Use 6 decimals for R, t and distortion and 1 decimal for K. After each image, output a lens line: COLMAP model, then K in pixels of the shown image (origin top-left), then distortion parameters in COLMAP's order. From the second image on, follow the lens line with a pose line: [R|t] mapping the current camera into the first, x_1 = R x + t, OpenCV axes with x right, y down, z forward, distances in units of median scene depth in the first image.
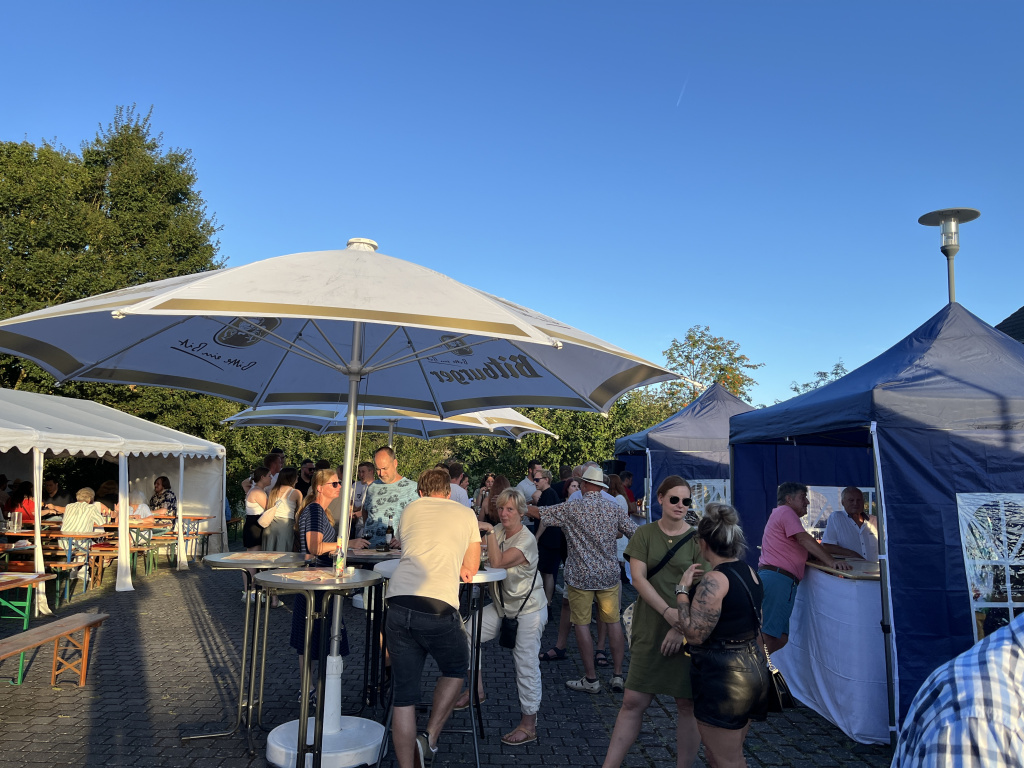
lens RADIAL K [[779.5, 0, 512.6], [0, 779.5, 376.0], [0, 0, 1]] dist [0.065019, -0.079547]
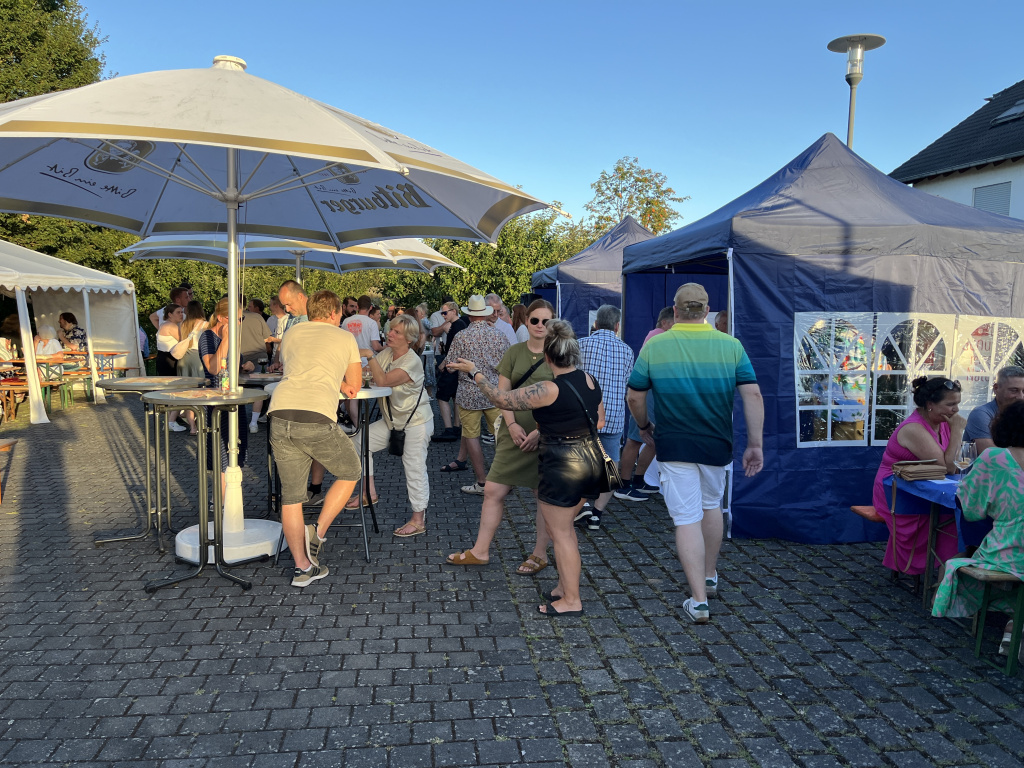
lens RADIAL K [[779.5, 0, 524.5], [0, 779.5, 392.1], [0, 0, 1]] dist [0.065019, -0.079547]
pose [[0.995619, -0.020437, 0.091240, 0.062255], [-0.000690, 0.974187, 0.225743, 0.006185], [-0.093498, -0.224817, 0.969905, -0.058463]]
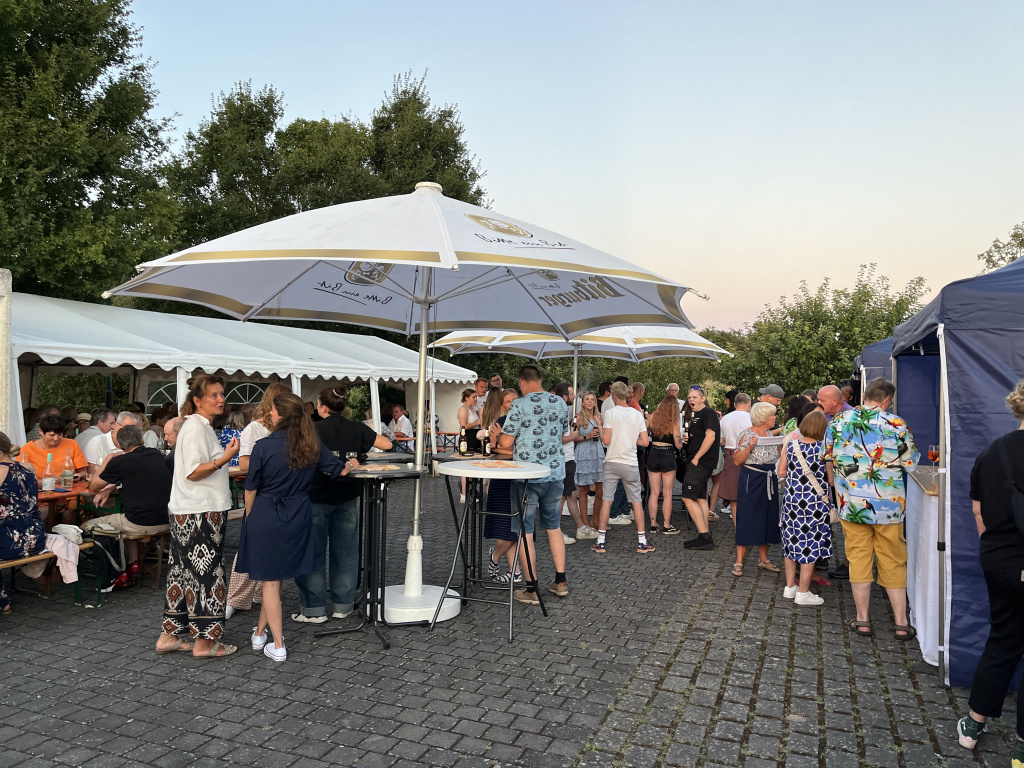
lens RADIAL K [[779.5, 0, 519.2], [0, 779.5, 385.1], [0, 0, 1]] dist [0.065019, -0.079547]
pose [[0.921114, -0.012716, -0.389085, 0.313228], [0.053035, 0.994247, 0.093061, 0.015213], [0.385663, -0.106355, 0.916489, -0.019962]]
